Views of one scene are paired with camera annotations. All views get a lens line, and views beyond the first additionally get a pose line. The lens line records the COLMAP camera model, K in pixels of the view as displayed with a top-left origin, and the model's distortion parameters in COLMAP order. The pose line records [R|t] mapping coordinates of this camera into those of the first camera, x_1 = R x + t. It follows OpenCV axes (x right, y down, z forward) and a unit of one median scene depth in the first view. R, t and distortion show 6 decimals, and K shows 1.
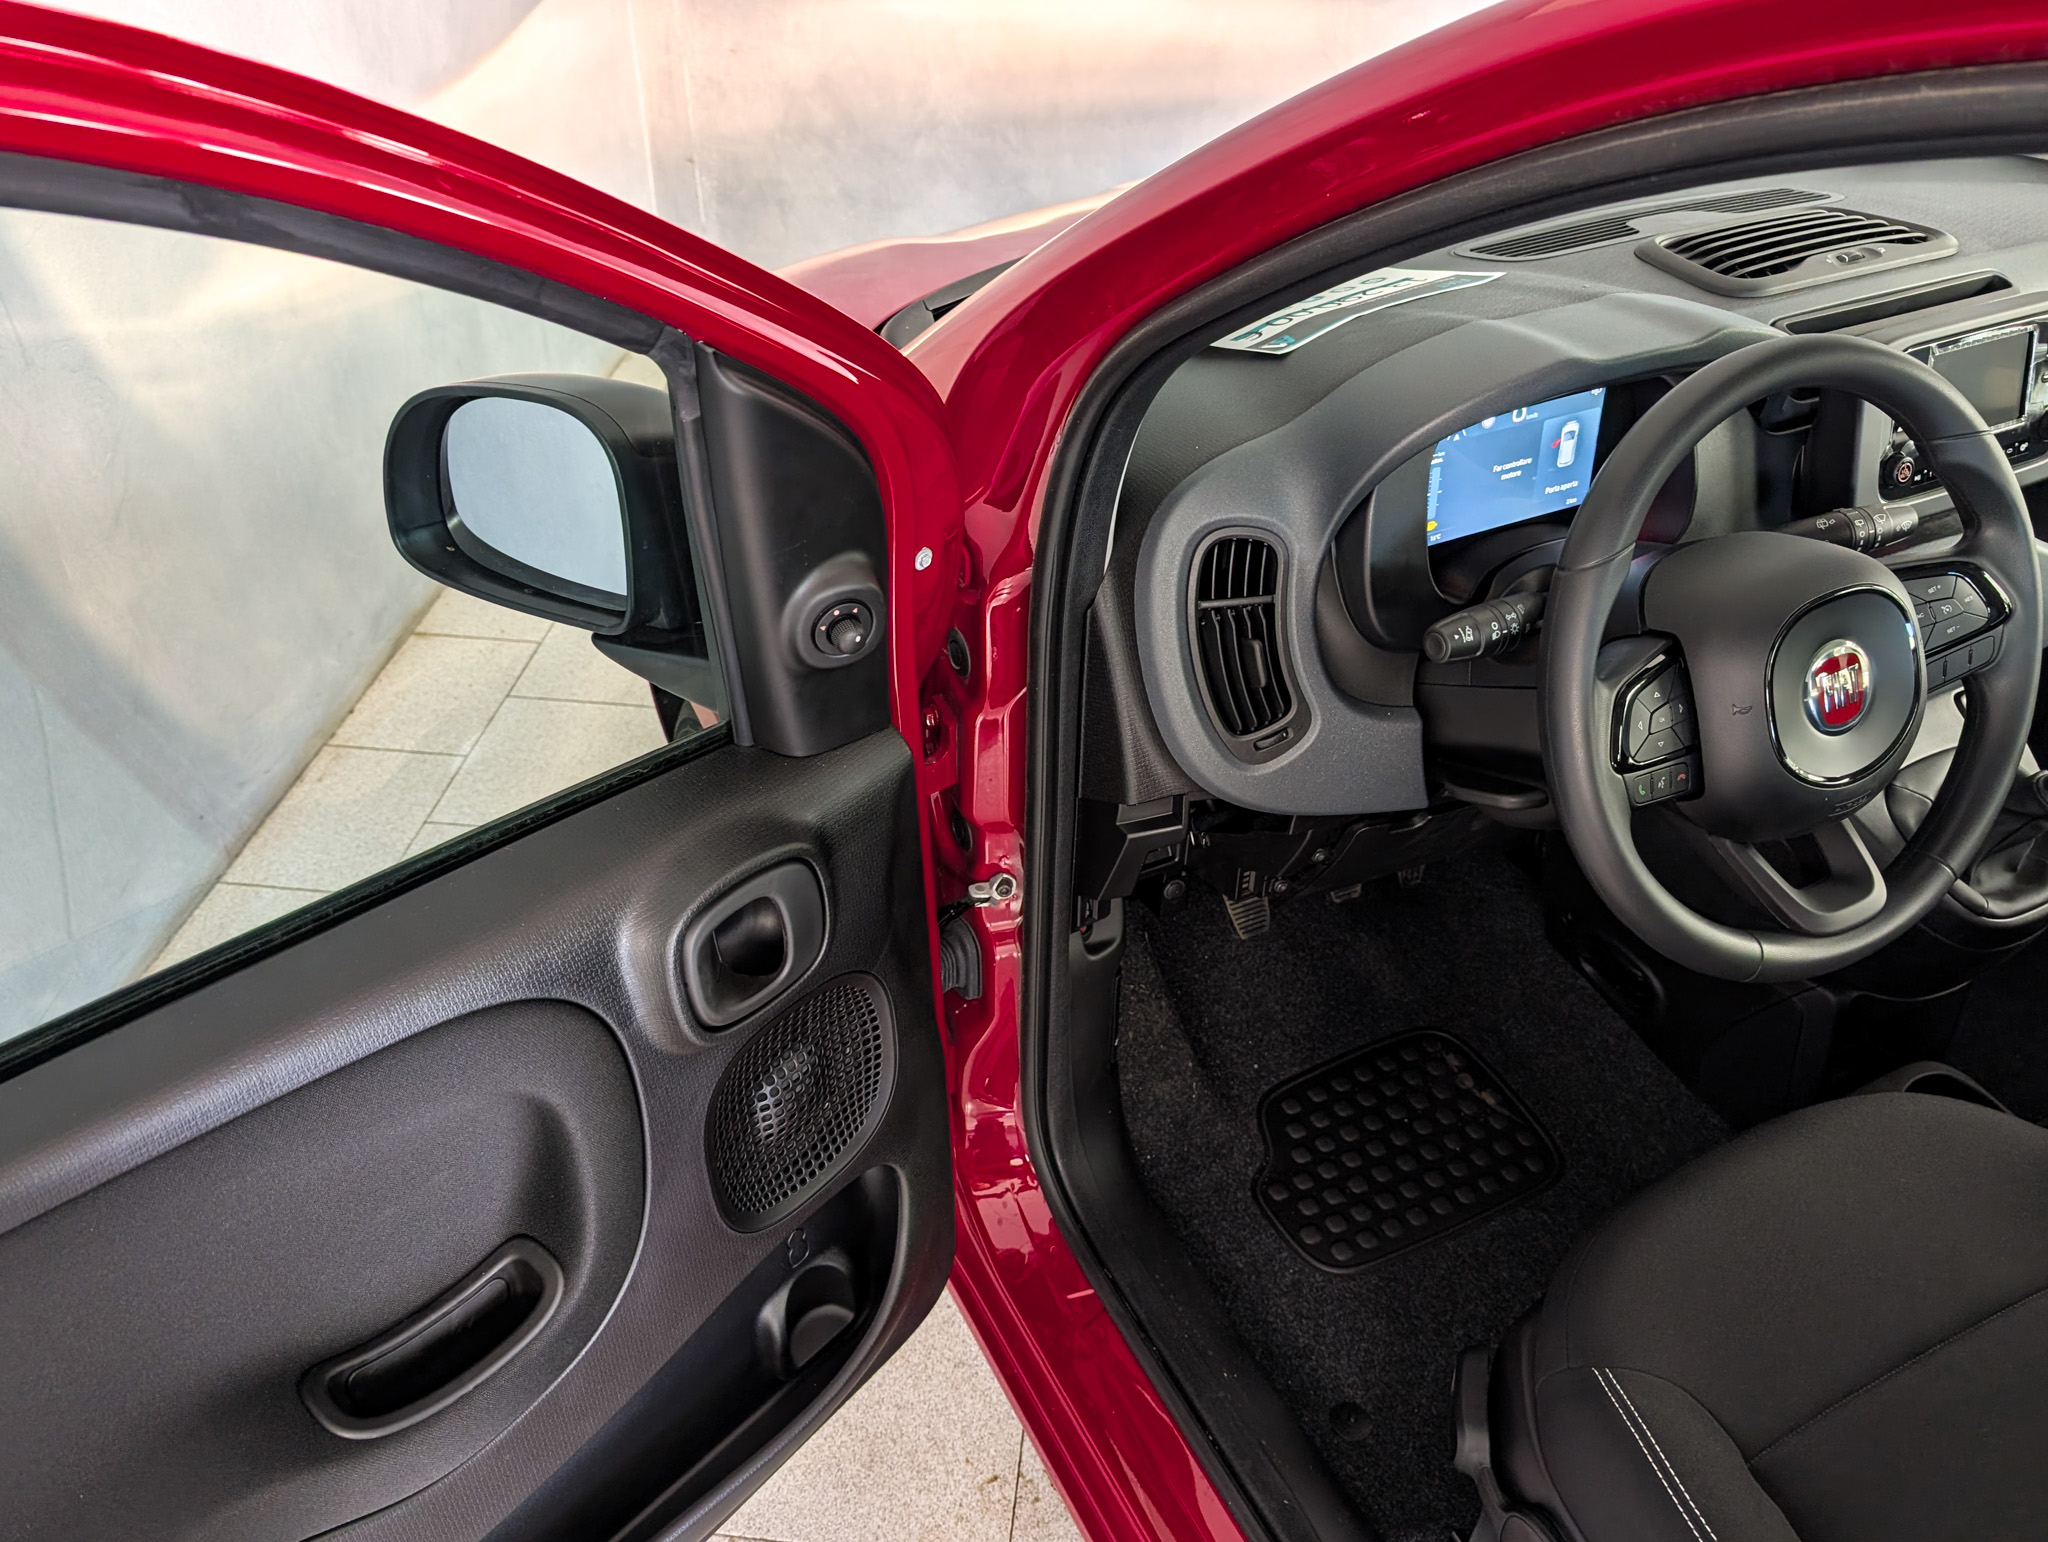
lens RADIAL K [[1524.6, 0, 971.7], [0, 1524.6, 779.3], [0, 0, 1]] dist [-0.002452, -0.006331]
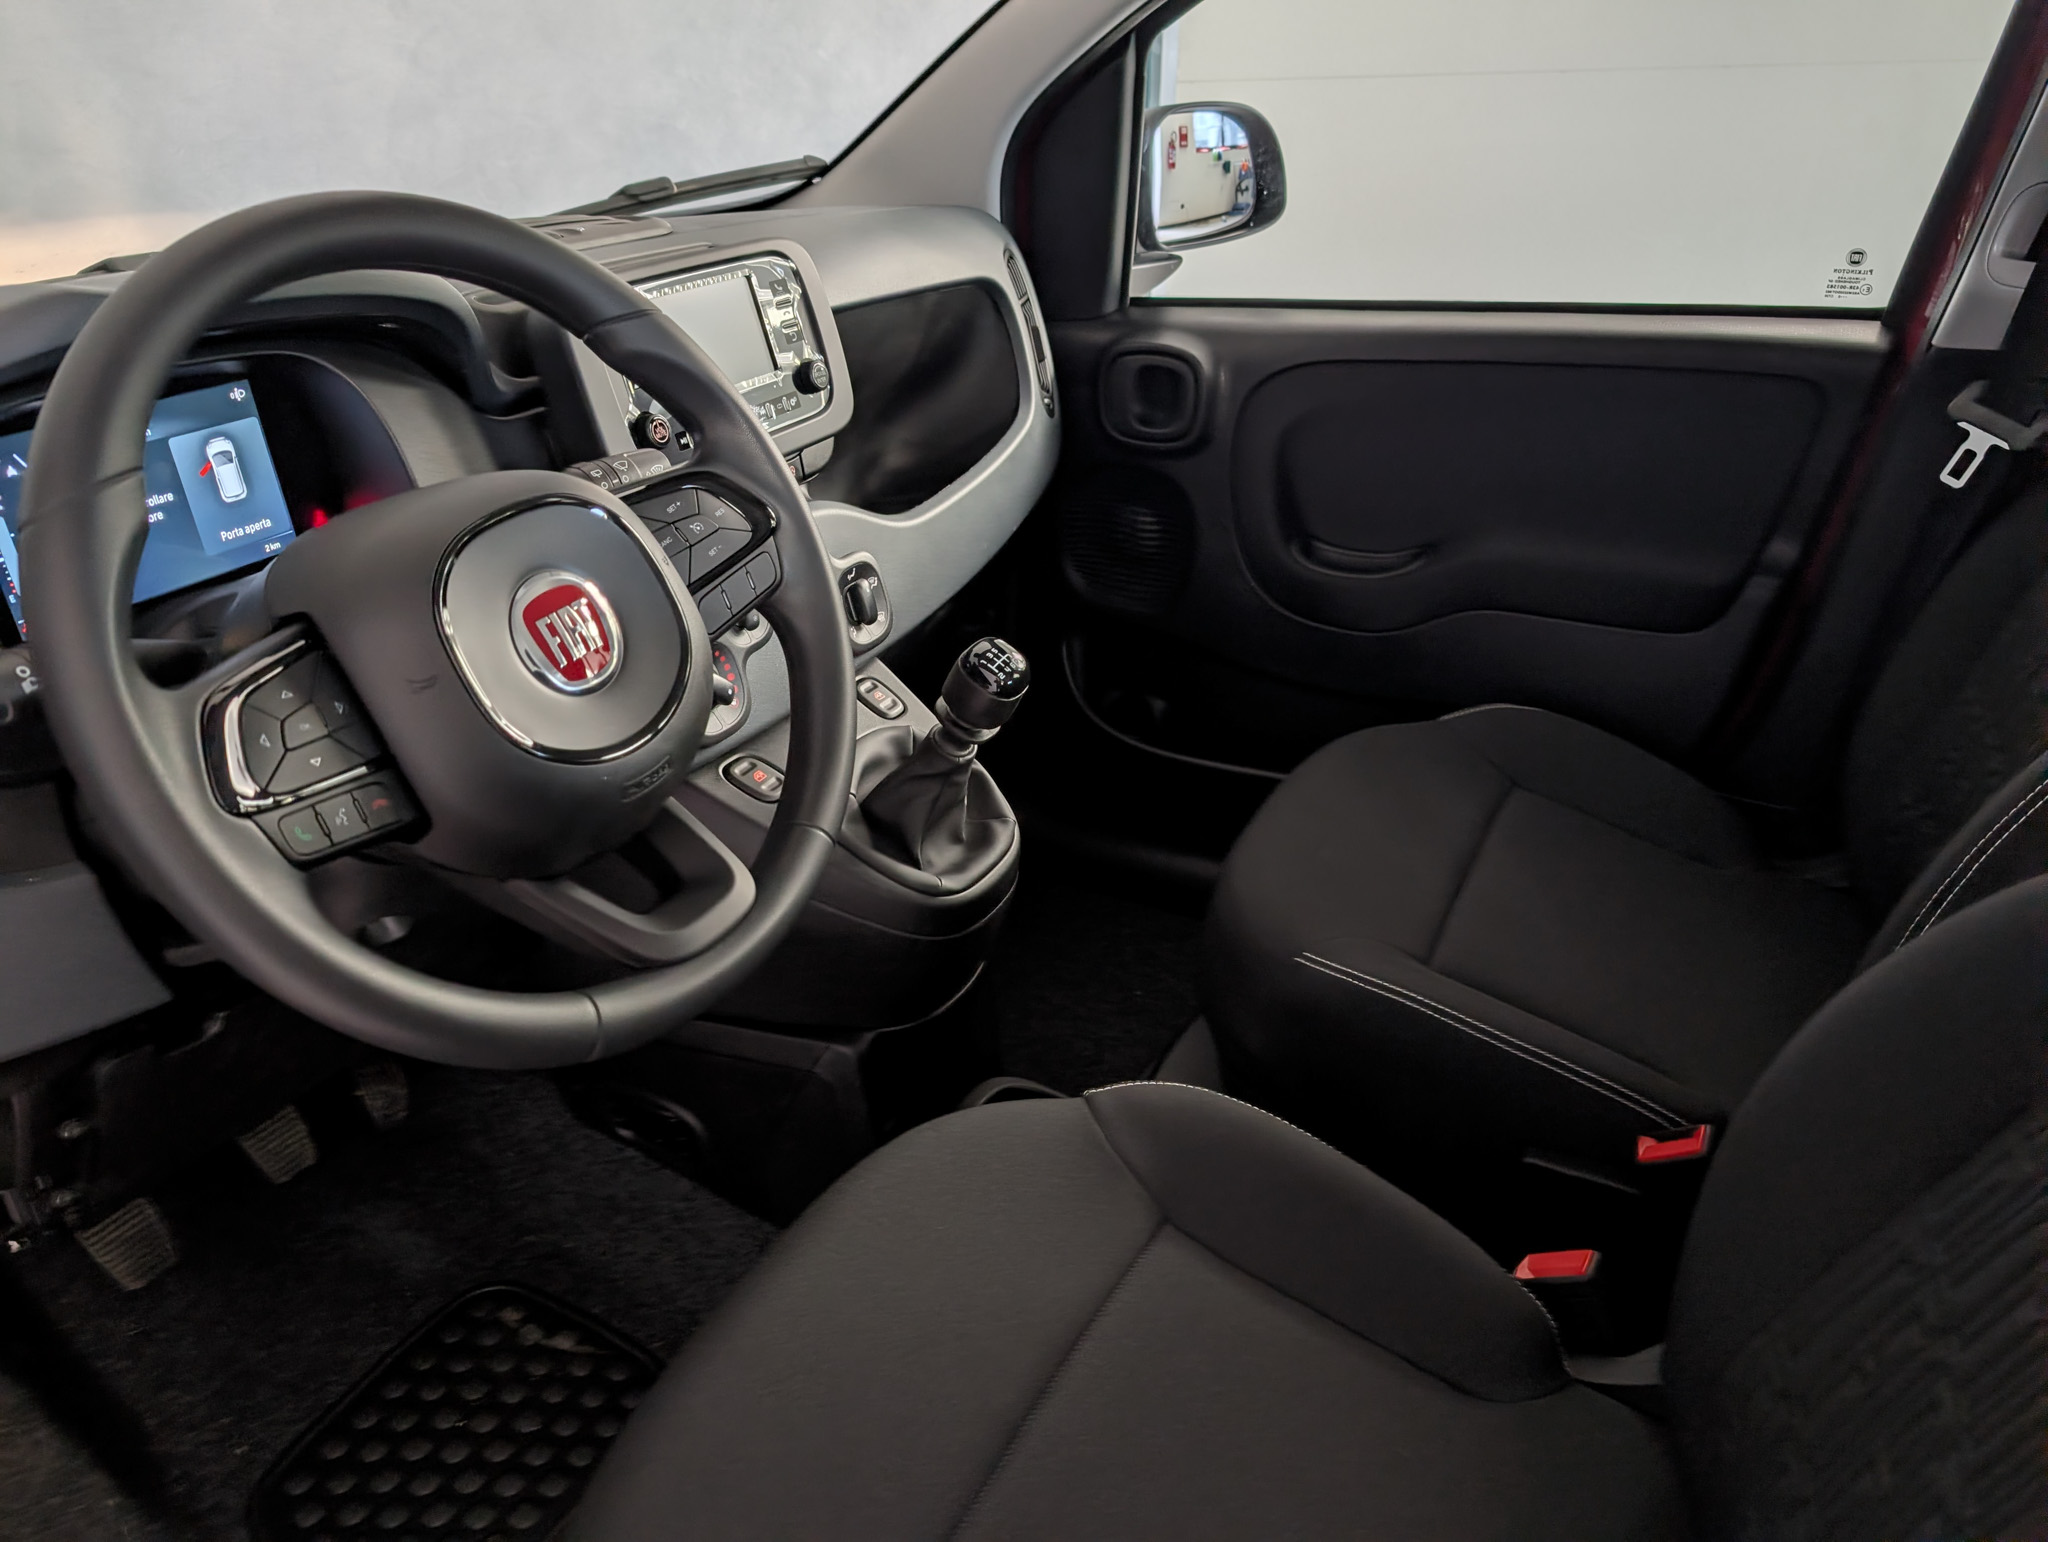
lens RADIAL K [[1524.6, 0, 971.7], [0, 1524.6, 779.3], [0, 0, 1]] dist [-0.002452, -0.006331]
pose [[0.817643, -0.276220, 0.505137, 0.270118], [0.361157, 0.929371, -0.076388, 0.106180], [-0.448360, 0.244892, 0.859652, 0.236599]]
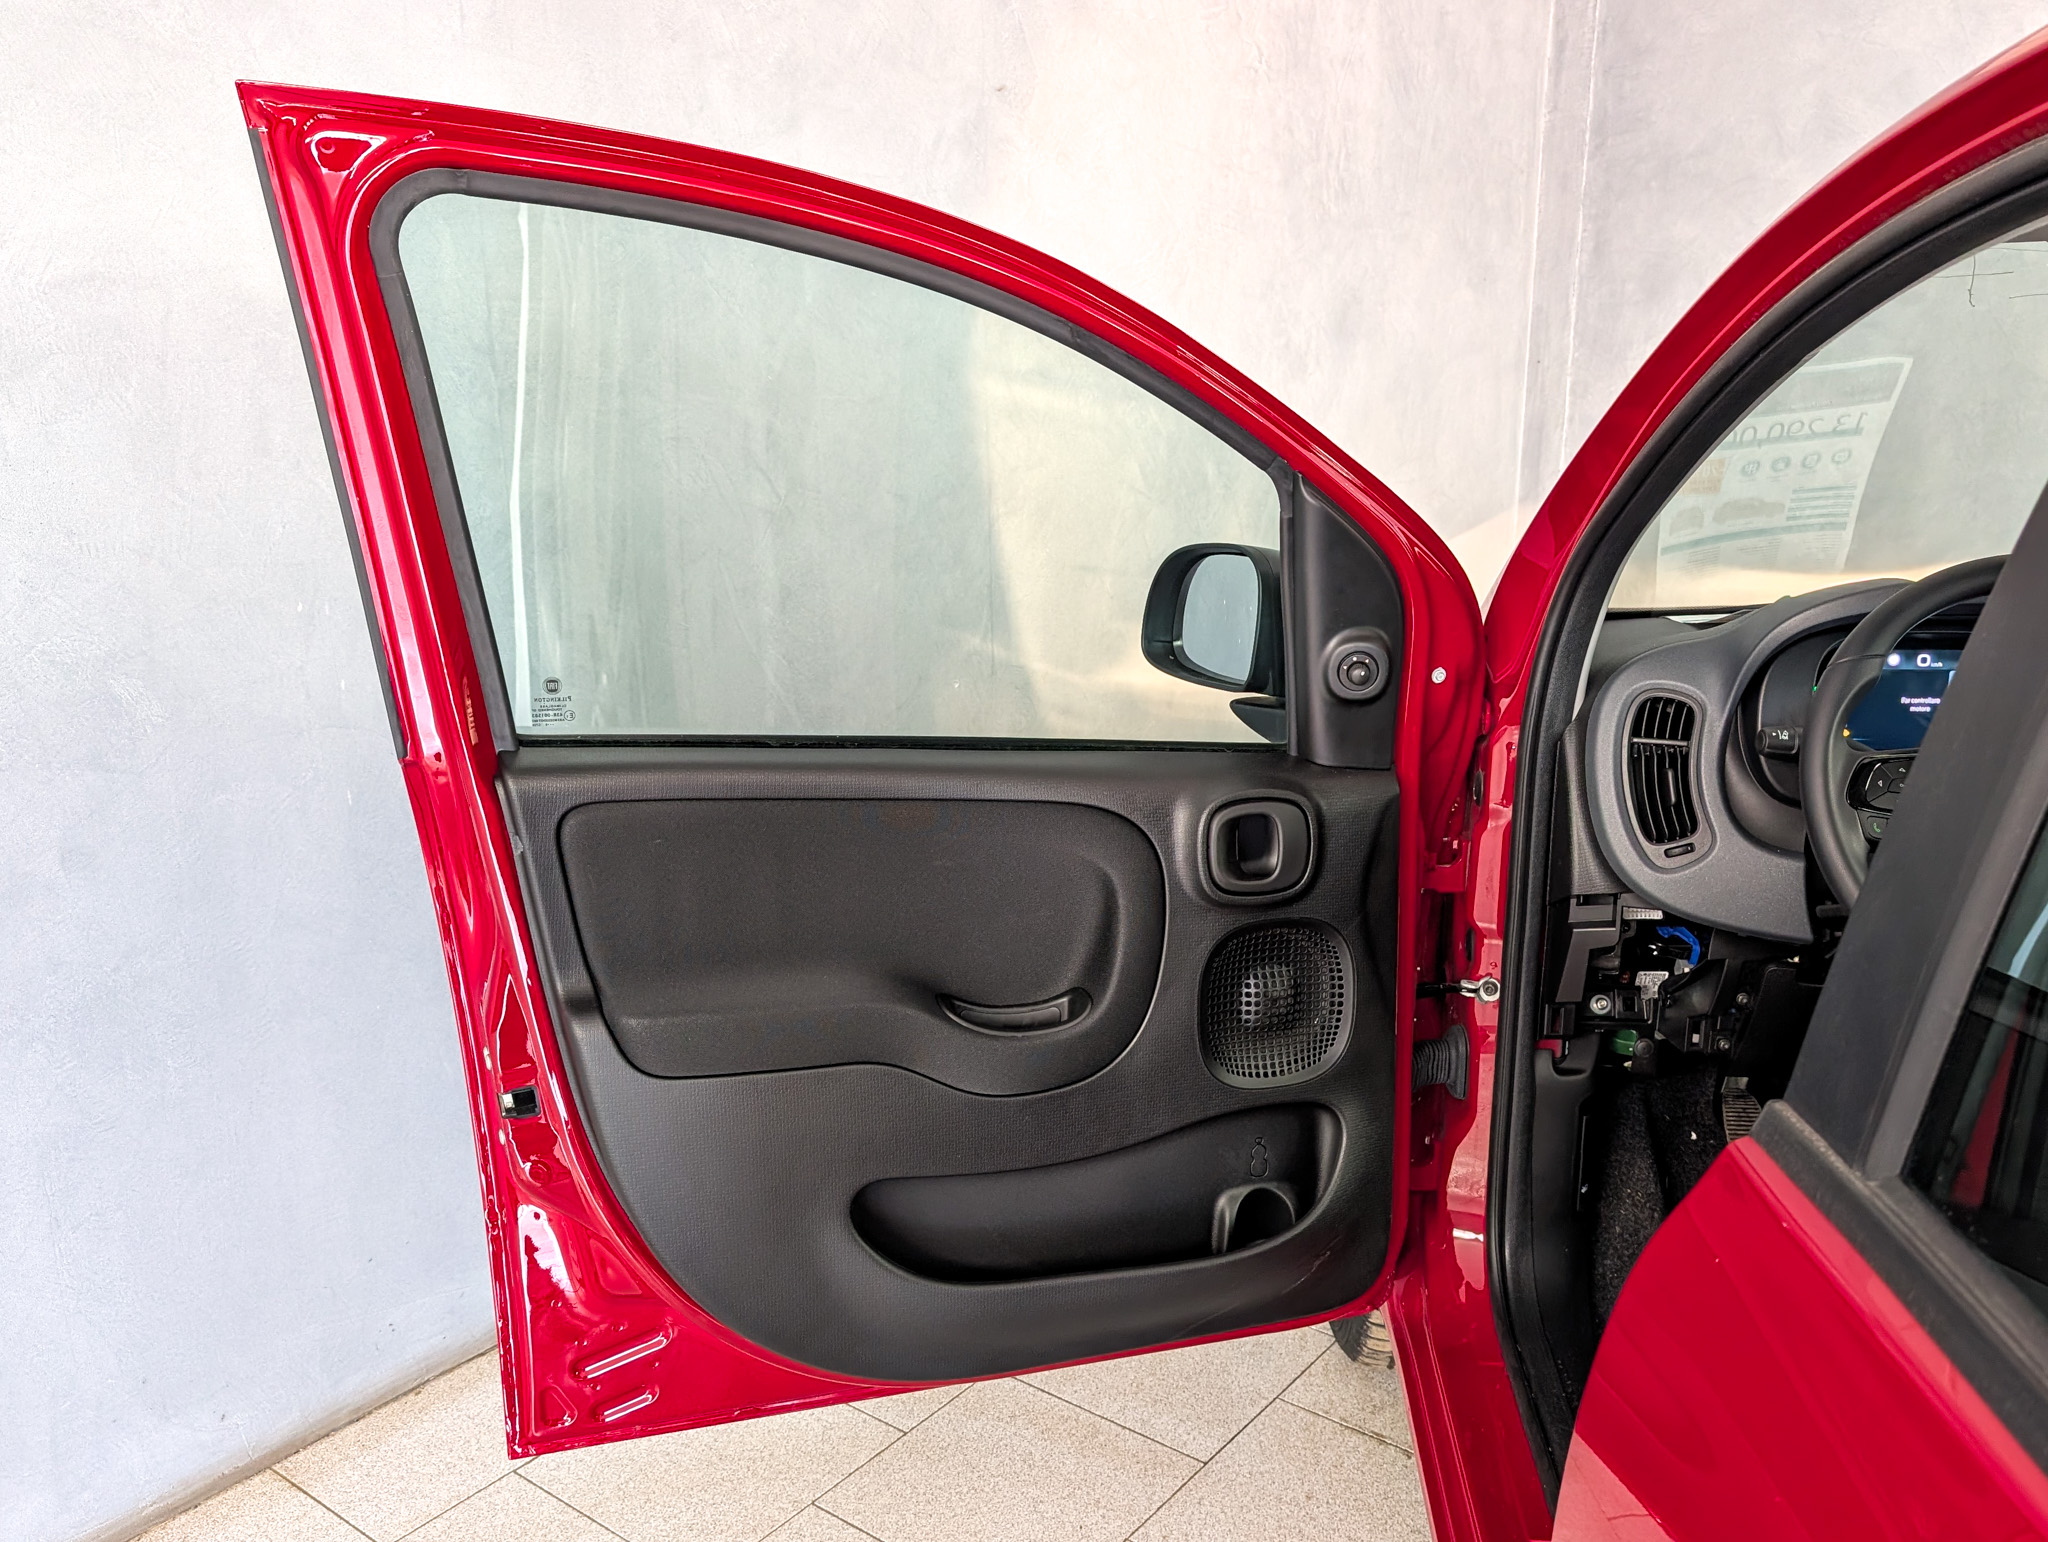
lens RADIAL K [[1556.8, 0, 1053.0], [0, 1556.8, 778.4], [0, 0, 1]] dist [0.091468, -0.230391]
pose [[0.860798, 0.138987, -0.489601, 0.402933], [-0.315123, 0.900960, -0.298275, 0.520723], [0.399654, 0.411039, 0.819343, -0.399317]]
